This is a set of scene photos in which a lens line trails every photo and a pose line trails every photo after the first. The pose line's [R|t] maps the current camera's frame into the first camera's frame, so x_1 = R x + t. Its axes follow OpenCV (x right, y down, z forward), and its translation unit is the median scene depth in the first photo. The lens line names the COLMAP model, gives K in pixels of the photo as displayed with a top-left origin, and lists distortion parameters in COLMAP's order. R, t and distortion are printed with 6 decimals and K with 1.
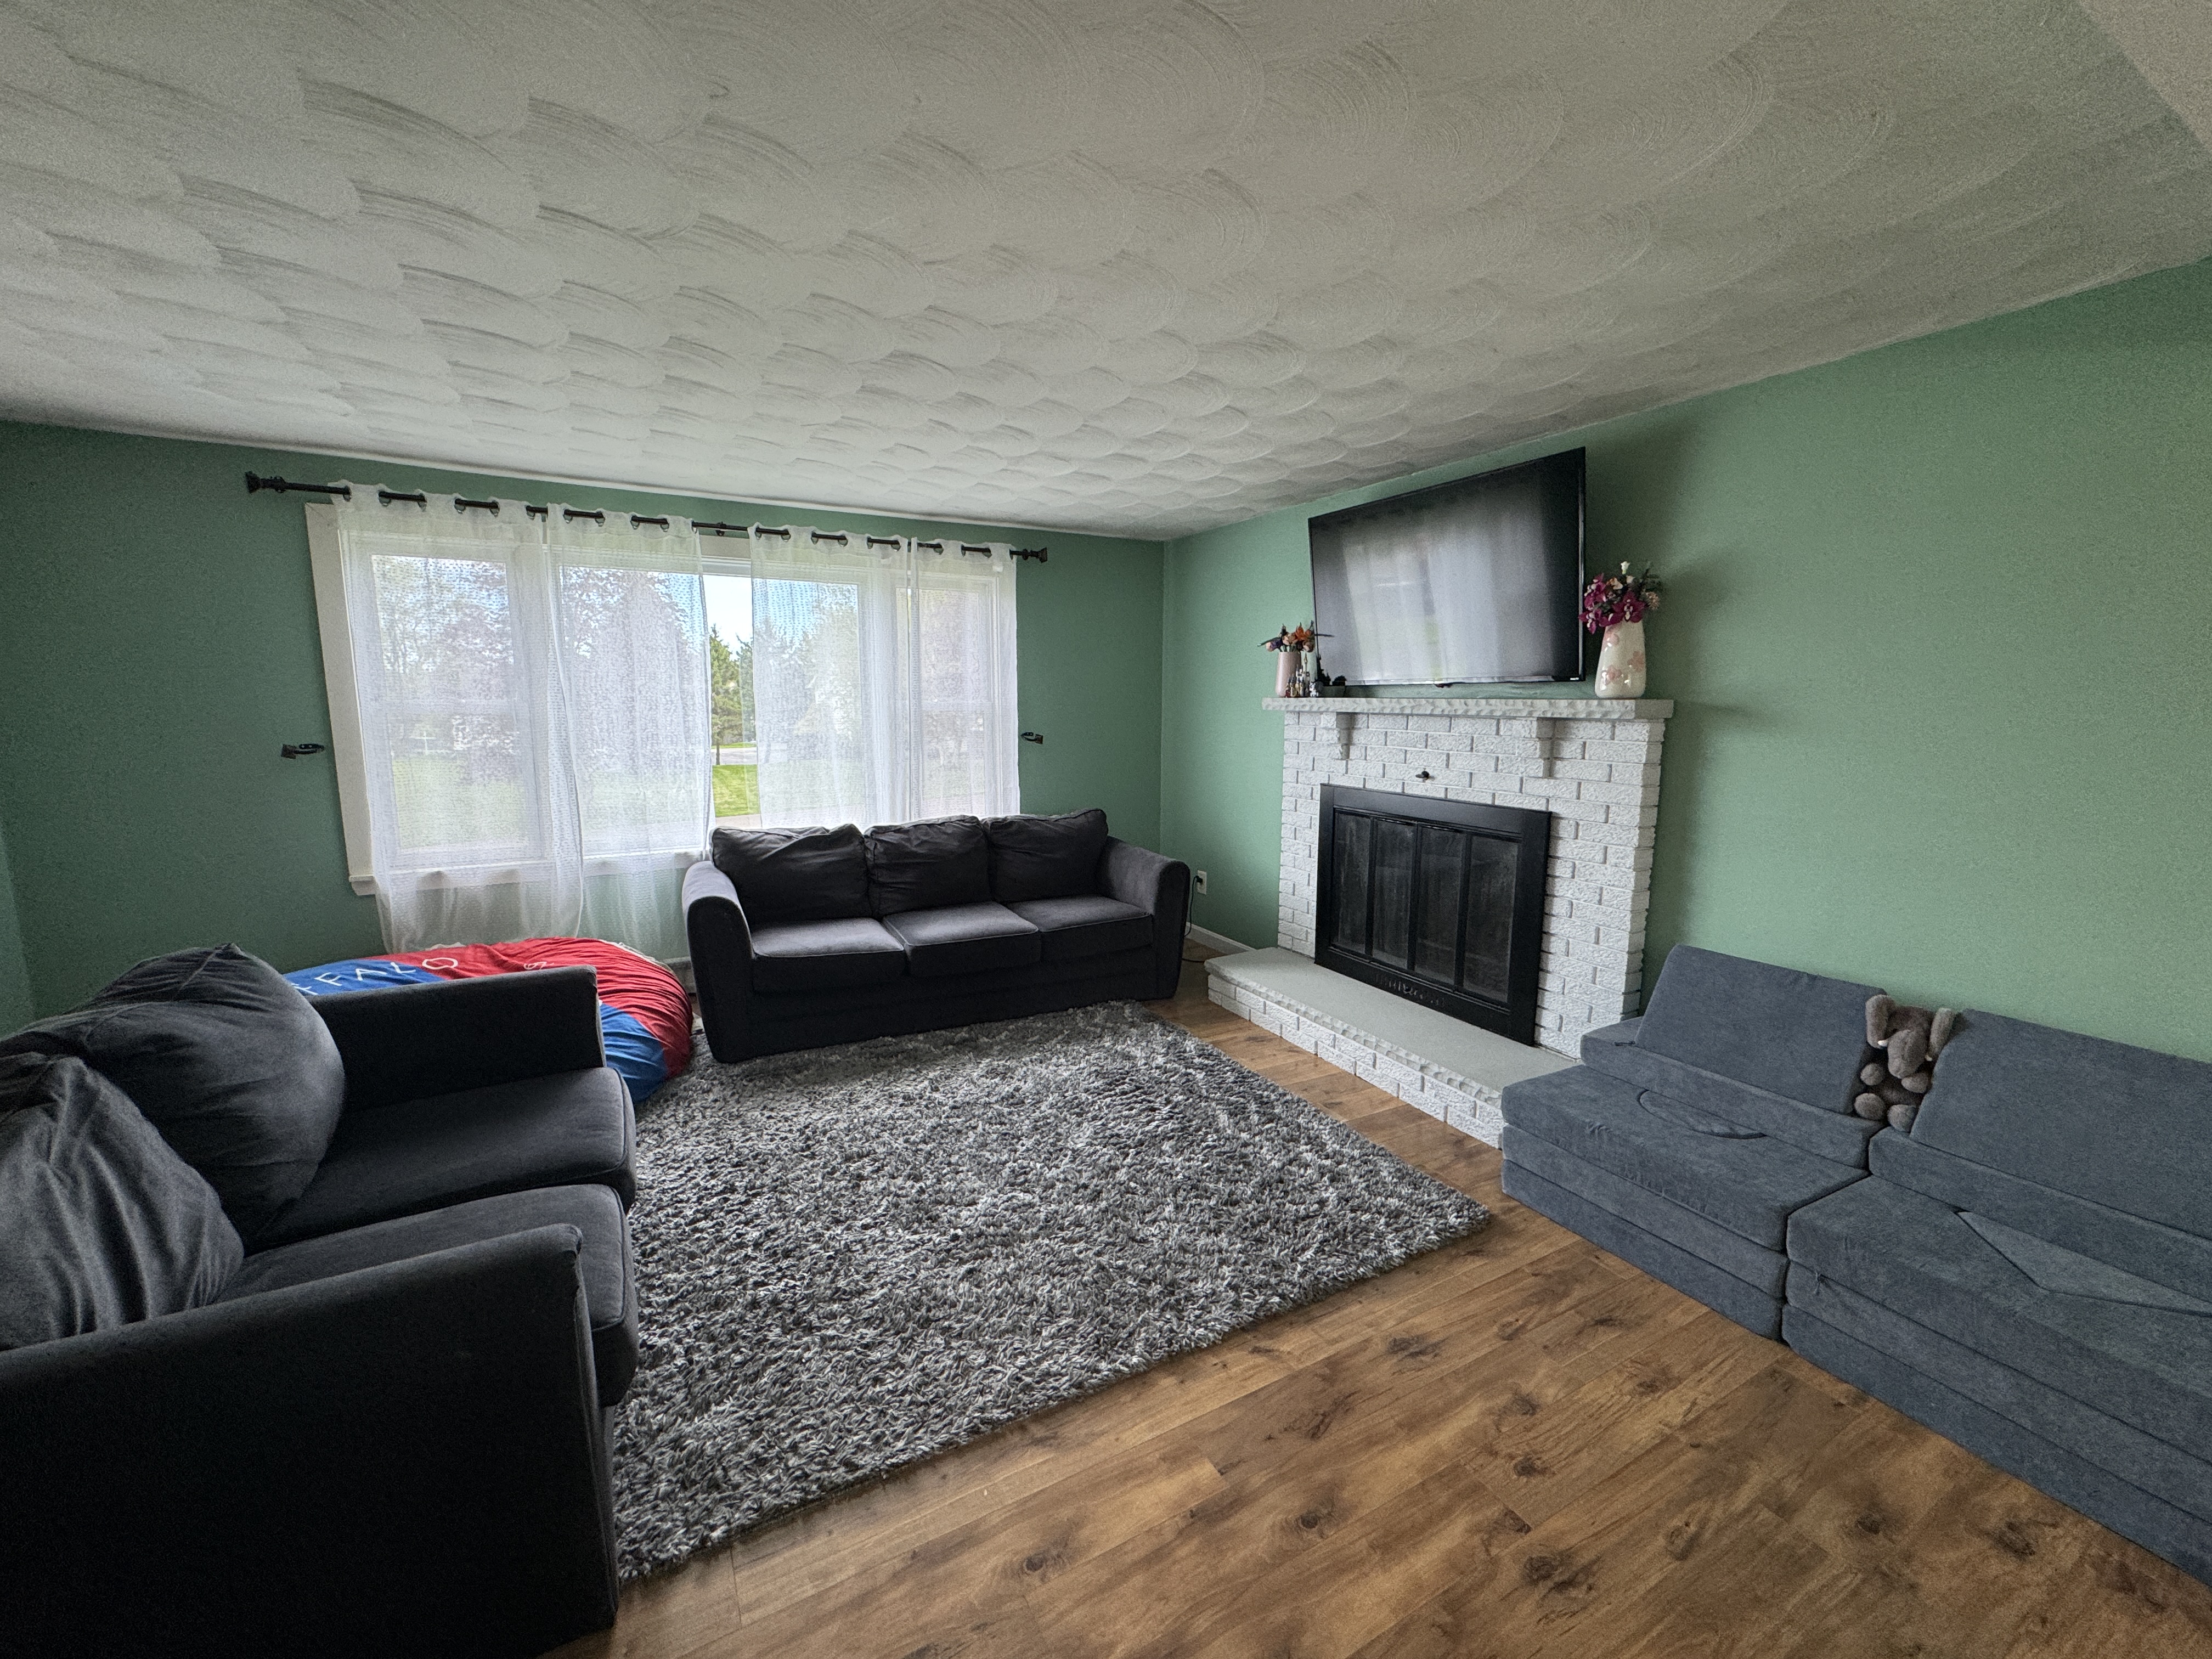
lens RADIAL K [[882.7, 0, 1100.3], [0, 882.7, 828.3], [0, 0, 1]] dist [-0.004914, 0.000920]
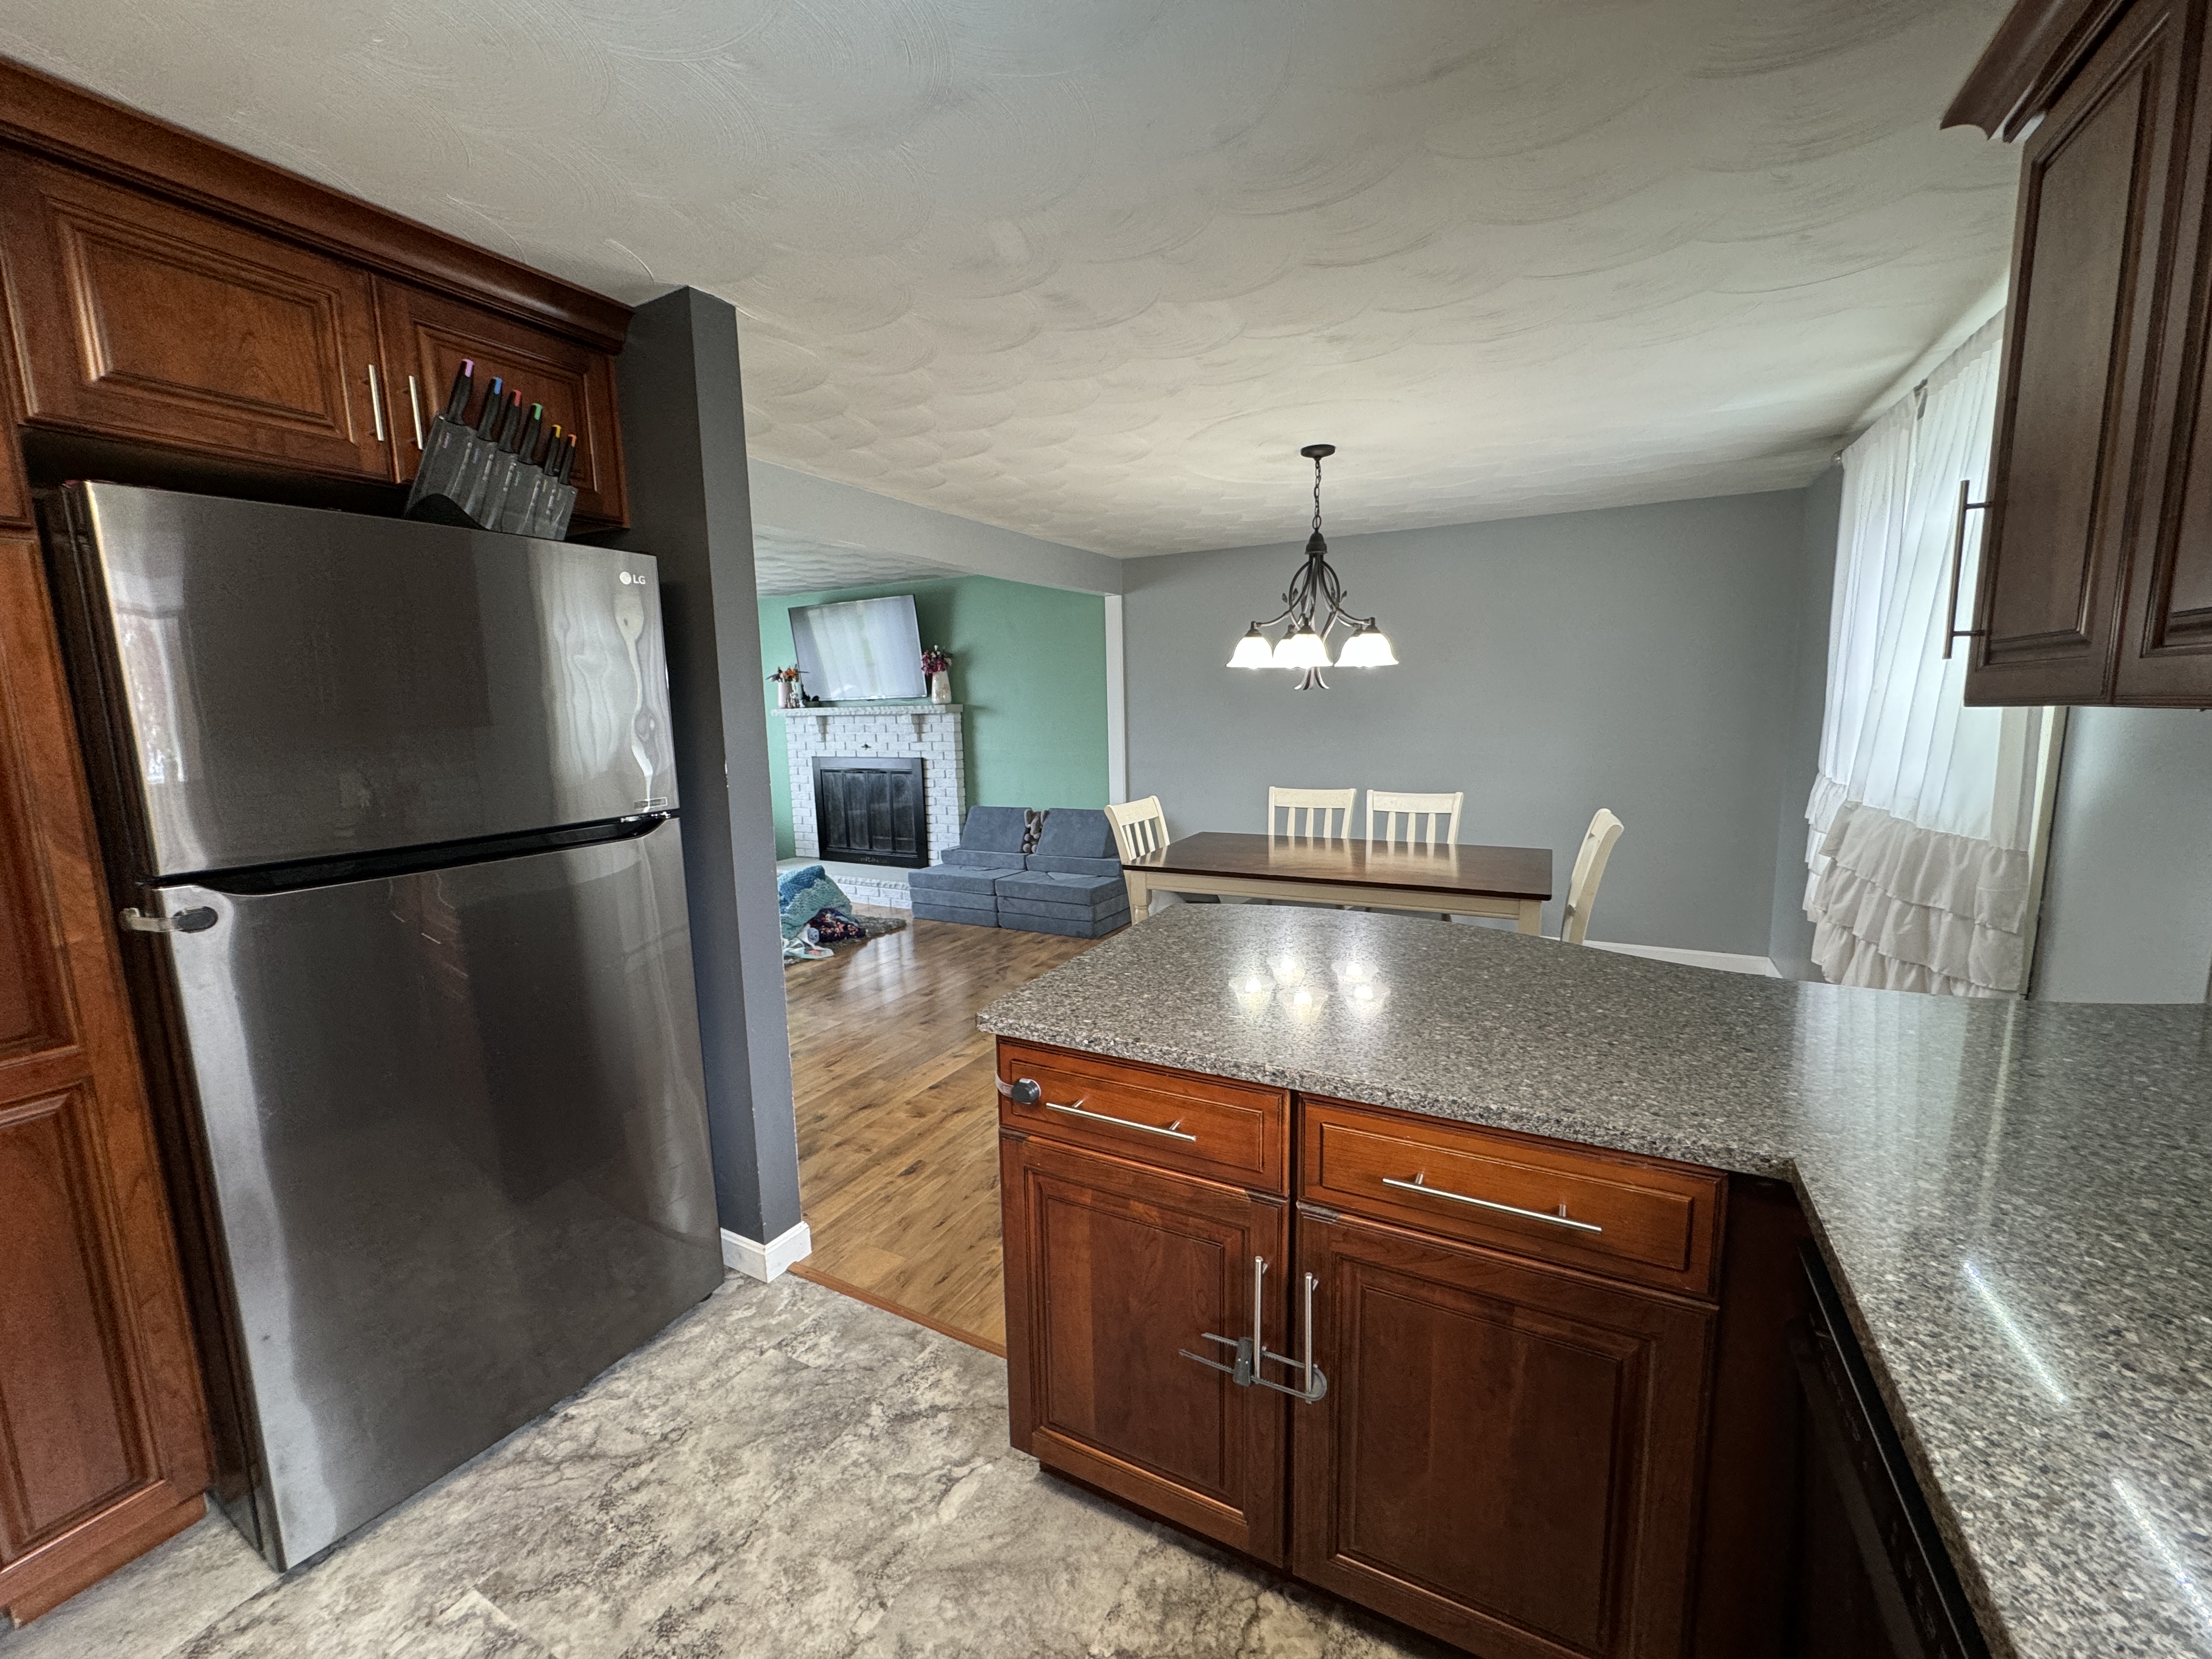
lens RADIAL K [[882.7, 0, 1102.6], [0, 882.7, 827.0], [0, 0, 1]] dist [-0.004914, 0.000920]
pose [[0.838661, -0.101036, 0.535201, -0.286734], [0.107888, 0.993989, 0.018588, 0.155486], [-0.533862, 0.042153, 0.844520, -1.035774]]
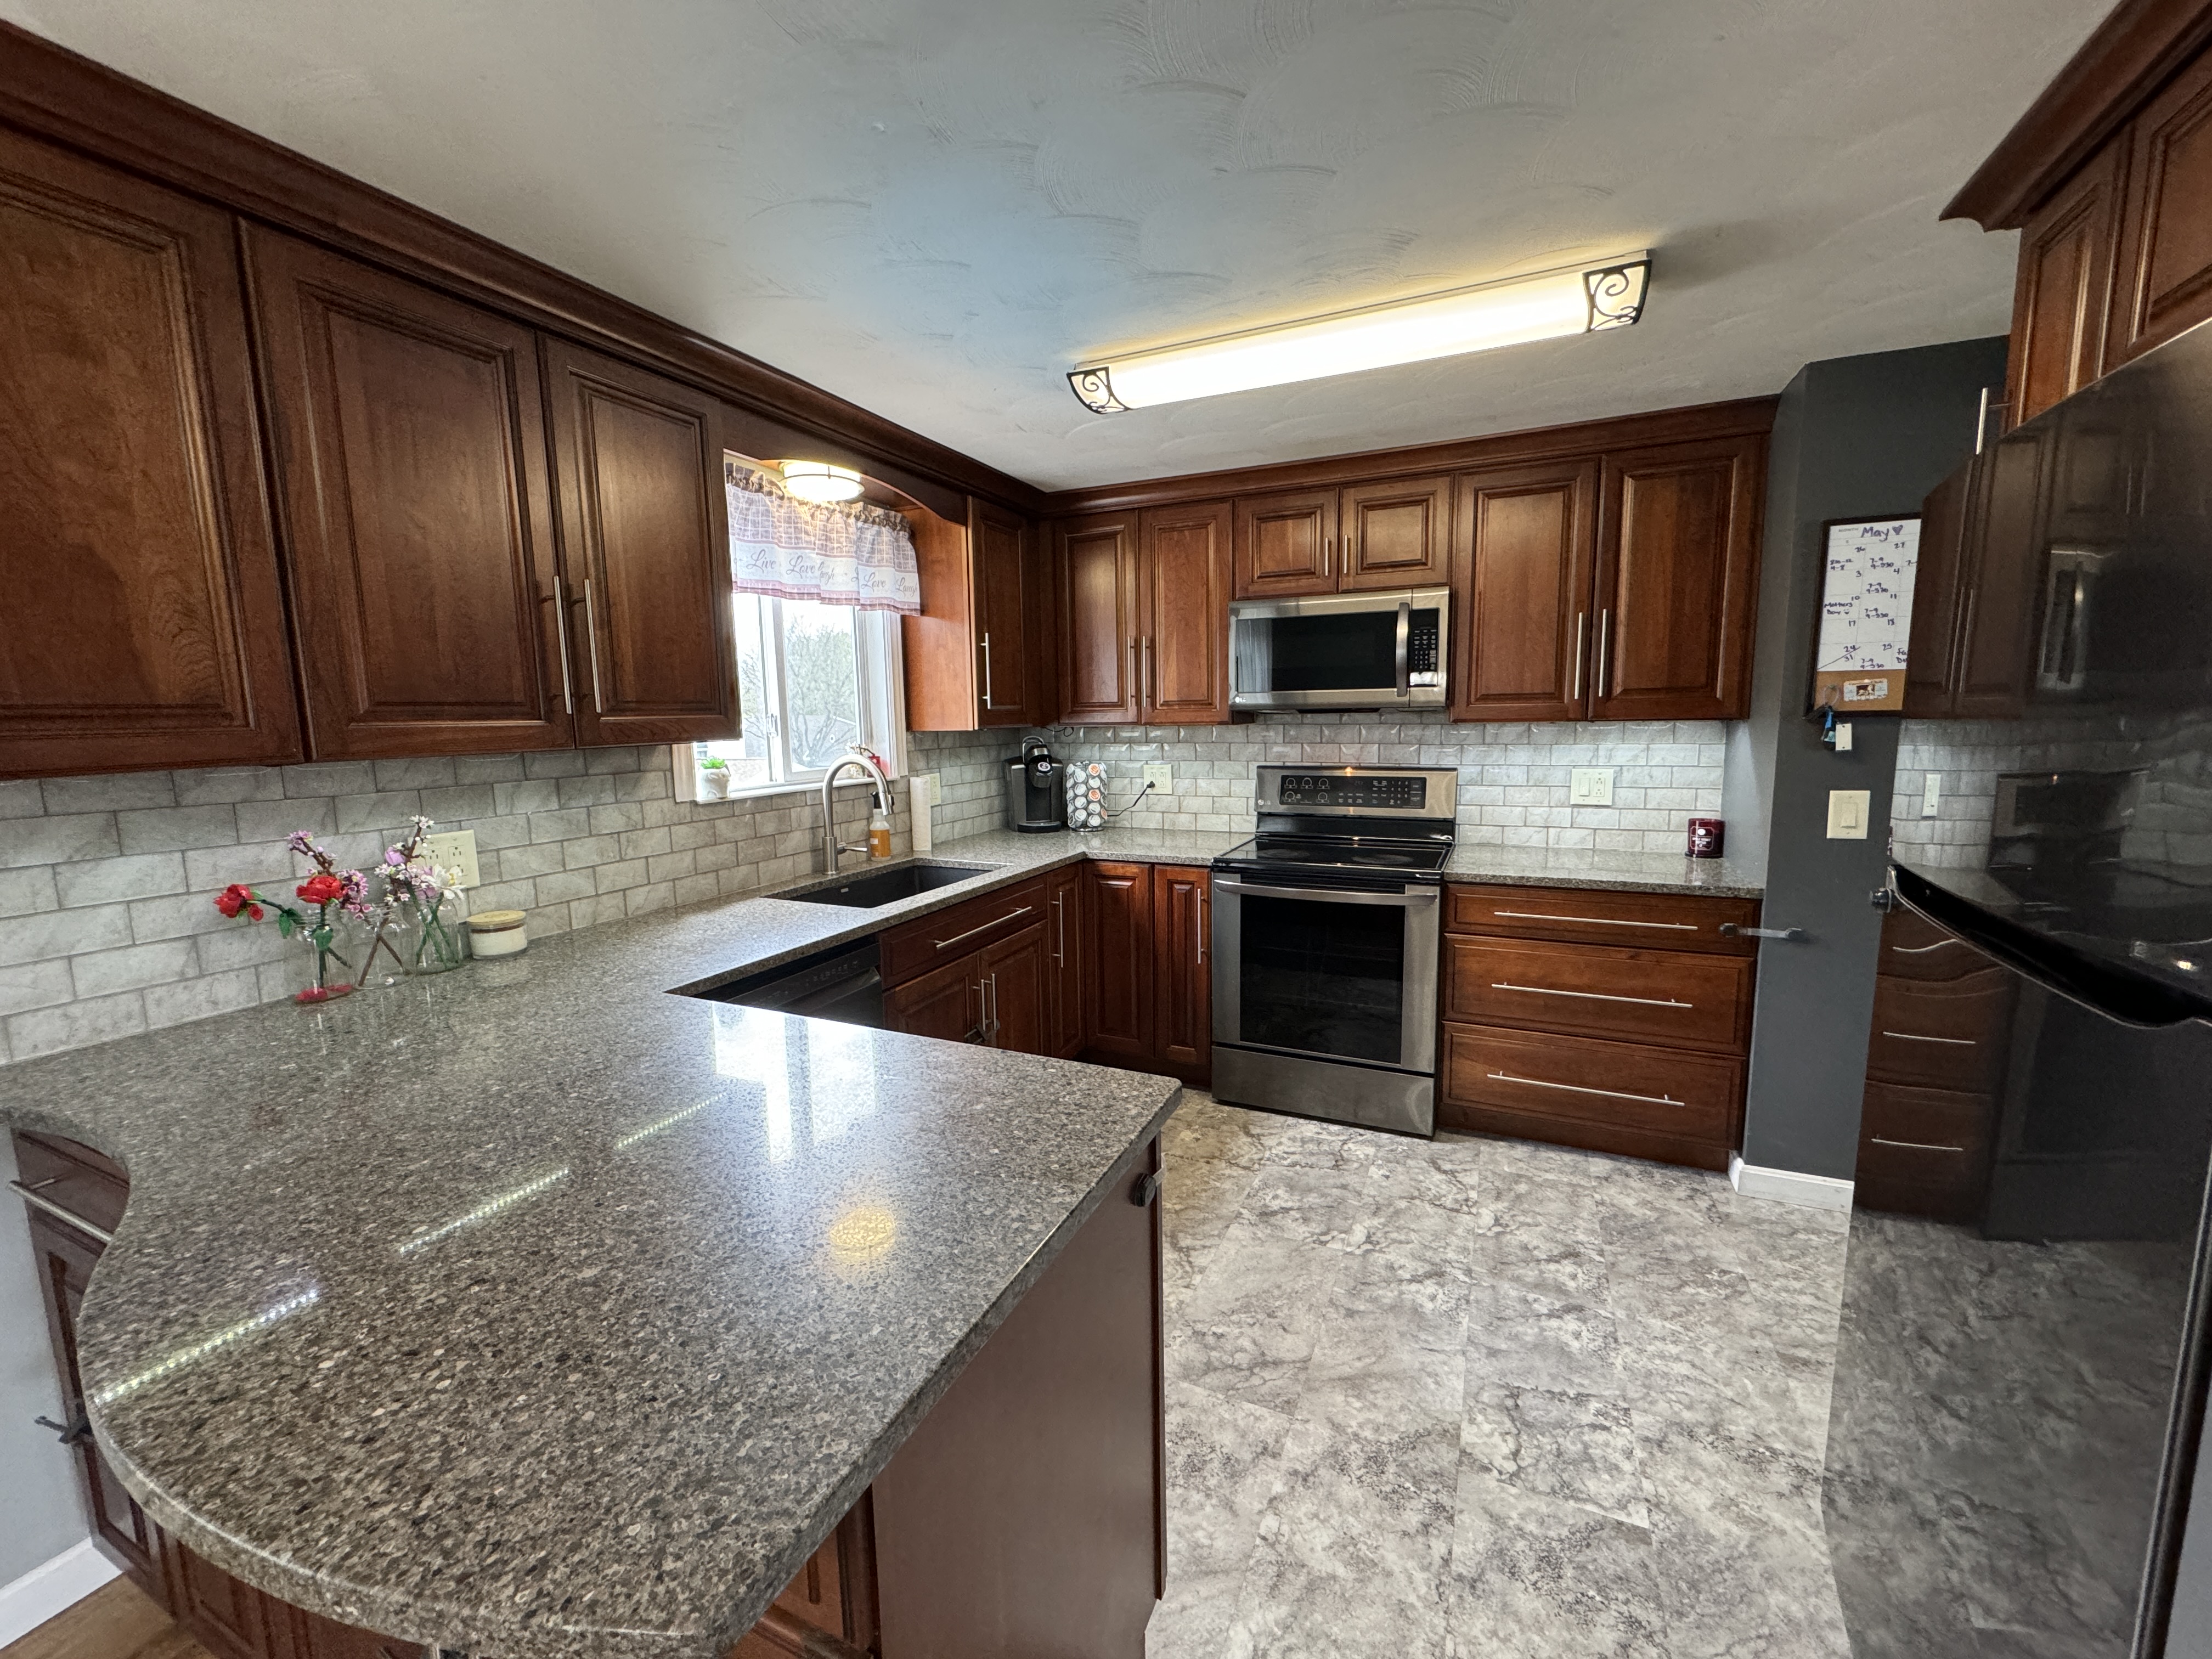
lens RADIAL K [[882.7, 0, 1105.4], [0, 882.7, 821.7], [0, 0, 1]] dist [-0.004914, 0.000920]
pose [[-0.804409, 0.080204, -0.588637, 0.155832], [-0.075646, 0.968951, 0.235398, 0.044716], [0.589240, 0.233884, -0.773365, -0.334512]]
